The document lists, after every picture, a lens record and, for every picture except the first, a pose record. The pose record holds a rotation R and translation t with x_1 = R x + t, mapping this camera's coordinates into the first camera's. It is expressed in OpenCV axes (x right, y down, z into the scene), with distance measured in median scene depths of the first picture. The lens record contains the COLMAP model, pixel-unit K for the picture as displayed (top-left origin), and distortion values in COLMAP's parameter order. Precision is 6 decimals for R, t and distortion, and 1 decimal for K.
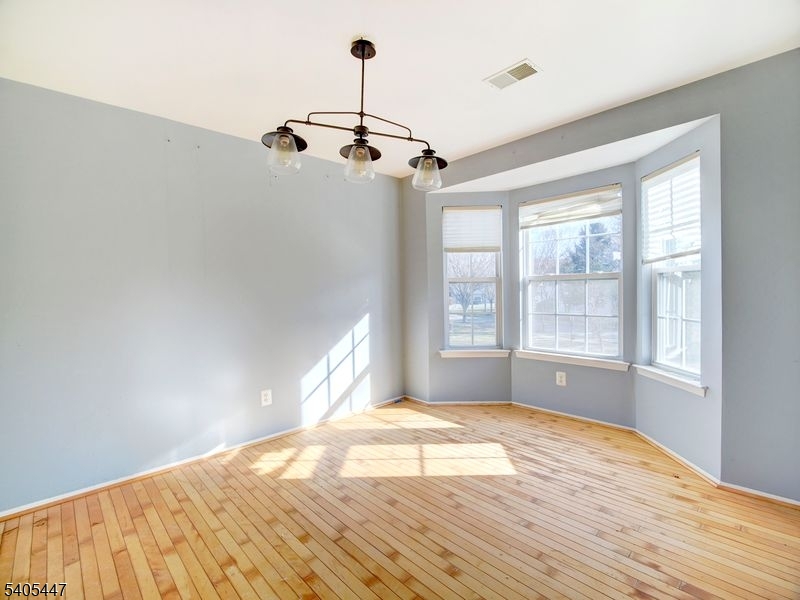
lens RADIAL K [[372.9, 0, 404.4], [0, 372.9, 299.8], [0, 0, 1]] dist [-0.000718, -0.000224]
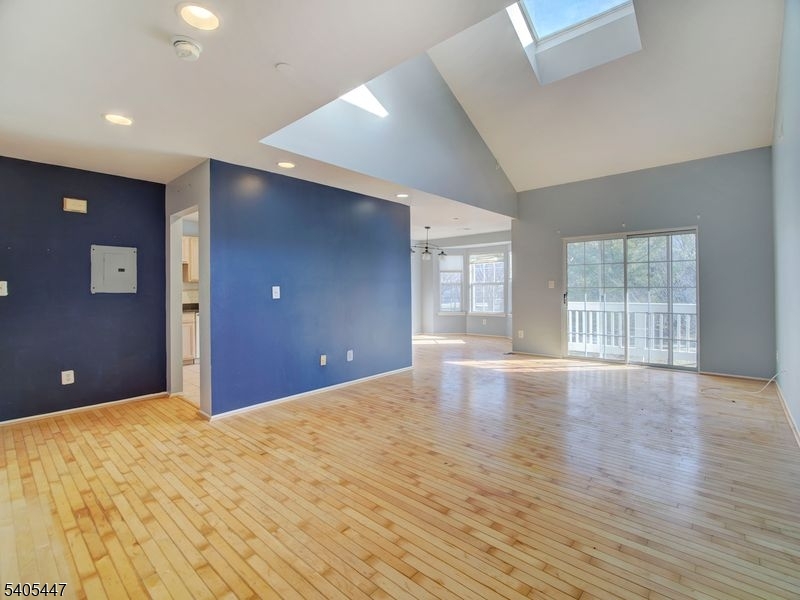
lens RADIAL K [[372.9, 0, 404.4], [0, 372.9, 299.8], [0, 0, 1]] dist [-0.000718, -0.000224]
pose [[0.996643, 0.005743, 0.081667, -0.350942], [-0.006037, 0.999976, 0.003349, 0.049656], [-0.081646, -0.003831, 0.996654, -1.539505]]
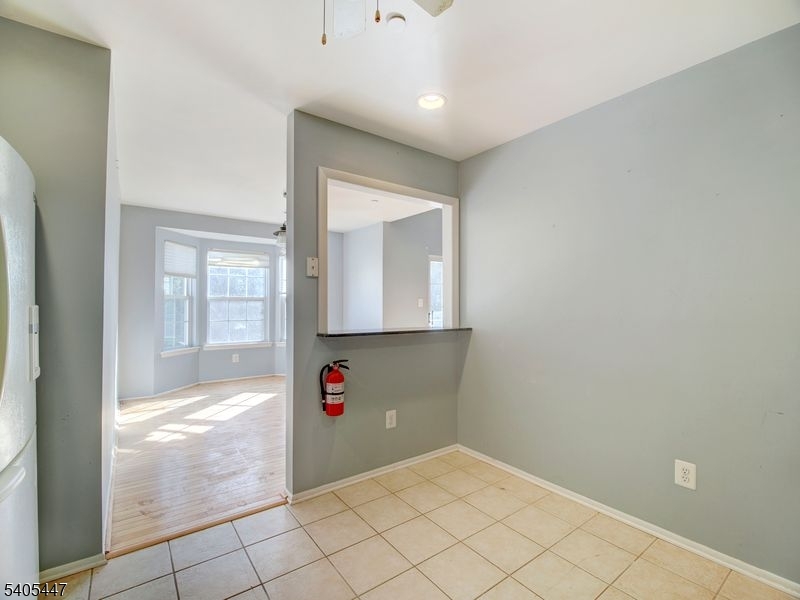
lens RADIAL K [[372.9, 0, 404.4], [0, 372.9, 299.8], [0, 0, 1]] dist [-0.000718, -0.000224]
pose [[0.121983, 0.034909, 0.991918, -1.147516], [0.020706, 0.999074, -0.037708, 0.026101], [-0.992316, 0.025138, 0.121147, 0.028865]]
